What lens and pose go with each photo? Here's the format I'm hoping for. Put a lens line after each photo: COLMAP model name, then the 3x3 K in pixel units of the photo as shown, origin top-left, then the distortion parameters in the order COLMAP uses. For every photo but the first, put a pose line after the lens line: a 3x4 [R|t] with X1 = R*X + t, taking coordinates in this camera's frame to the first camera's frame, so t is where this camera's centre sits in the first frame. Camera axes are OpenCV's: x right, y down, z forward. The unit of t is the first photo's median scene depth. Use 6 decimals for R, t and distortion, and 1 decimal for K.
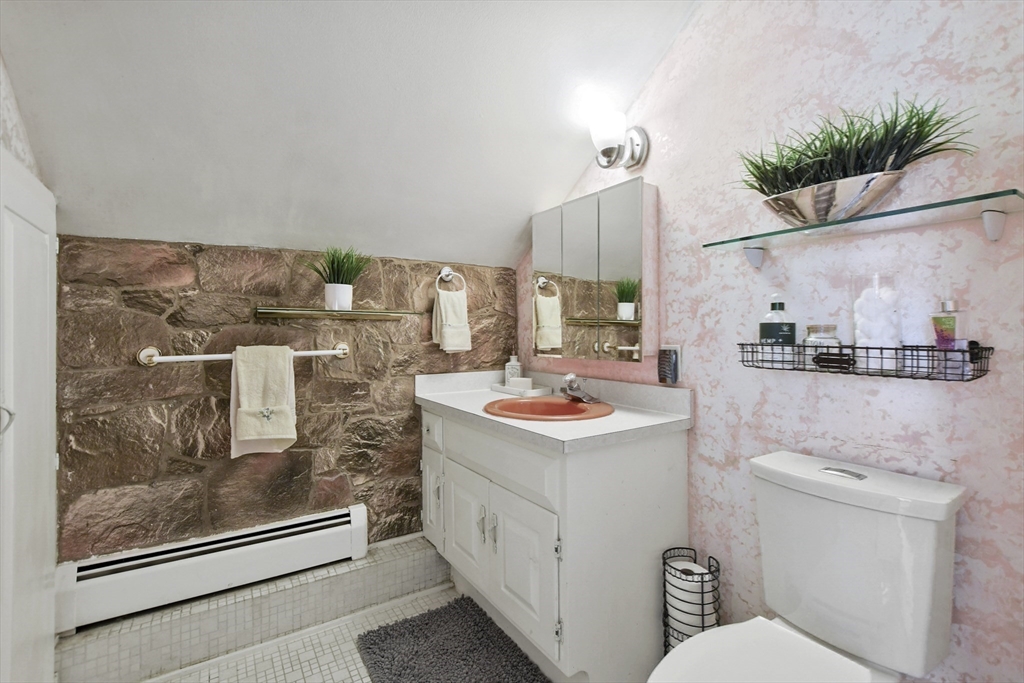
lens RADIAL K [[451.5, 0, 514.5], [0, 451.5, 336.6], [0, 0, 1]] dist [-0.014212, 0.003708]
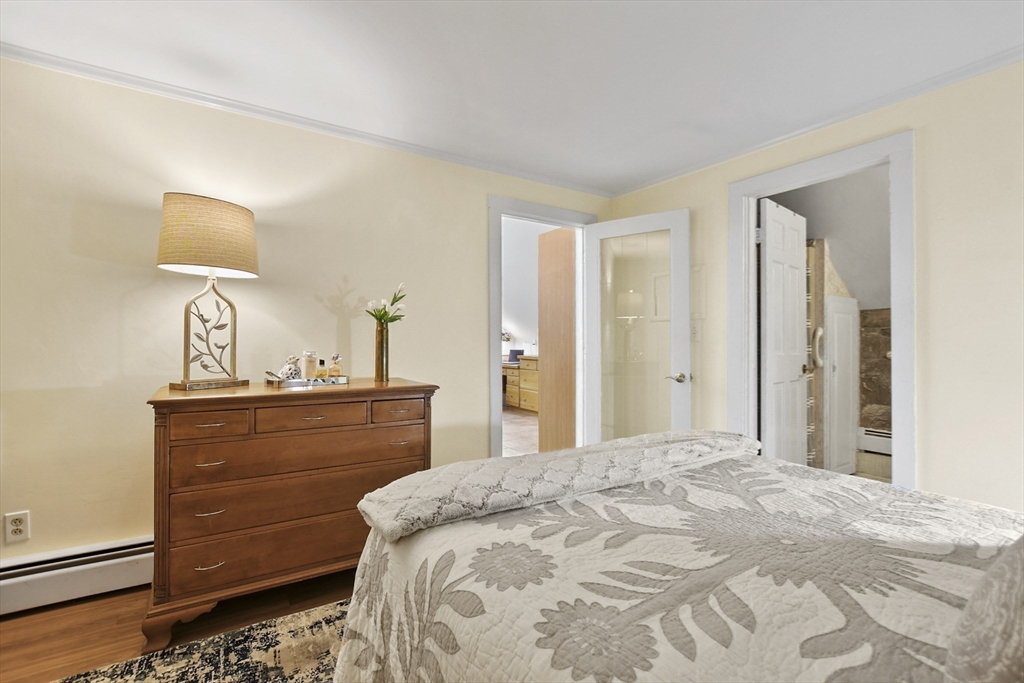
lens RADIAL K [[451.5, 0, 514.3], [0, 451.5, 339.6], [0, 0, 1]] dist [-0.014212, 0.003708]
pose [[-0.017083, -0.008270, -0.999820, 1.816482], [0.003146, 0.999960, -0.008324, -0.027950], [0.999849, -0.003288, -0.017056, -1.113863]]
